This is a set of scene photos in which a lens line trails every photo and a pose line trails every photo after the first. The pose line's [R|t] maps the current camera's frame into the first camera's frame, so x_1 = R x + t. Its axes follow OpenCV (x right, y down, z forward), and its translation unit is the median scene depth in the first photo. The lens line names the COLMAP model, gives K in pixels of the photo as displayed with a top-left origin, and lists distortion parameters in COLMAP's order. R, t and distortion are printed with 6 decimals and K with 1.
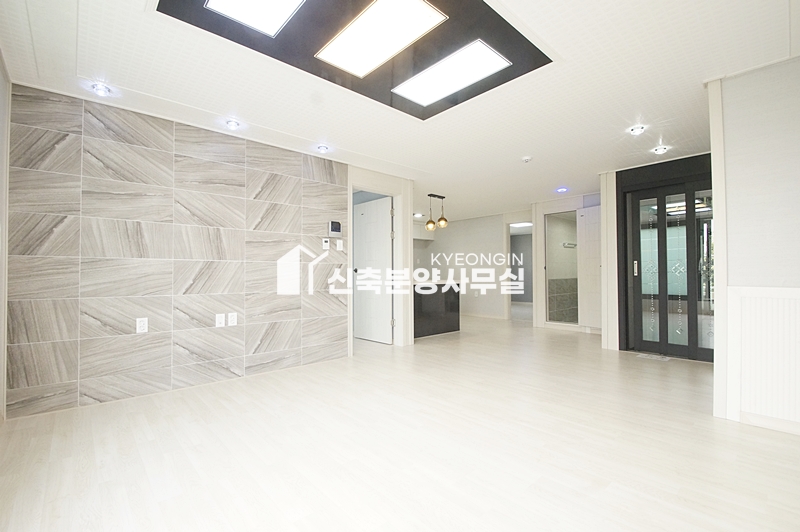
lens RADIAL K [[353.0, 0, 396.8], [0, 353.0, 274.1], [0, 0, 1]] dist [0.000943, -0.000339]
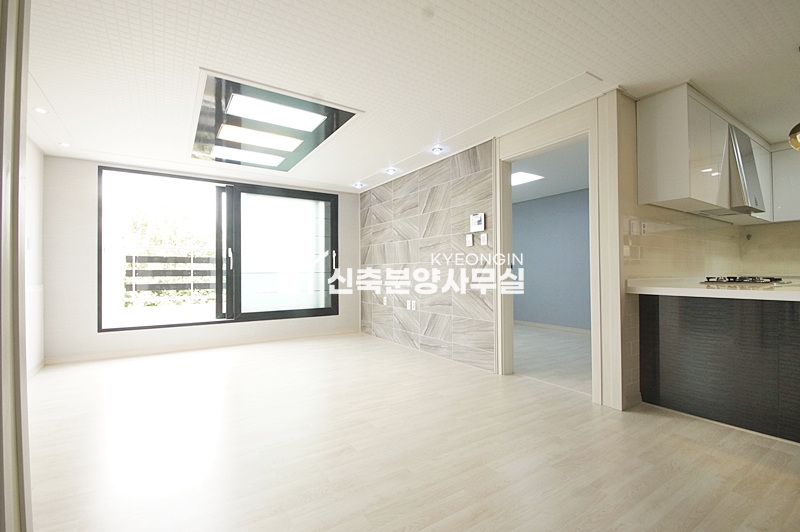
lens RADIAL K [[353.0, 0, 398.2], [0, 353.0, 263.8], [0, 0, 1]] dist [0.000943, -0.000339]
pose [[-0.152394, -0.009350, -0.988276, 0.896648], [0.019392, 0.999734, -0.012449, -0.018135], [0.988130, -0.021062, -0.152172, 1.141796]]
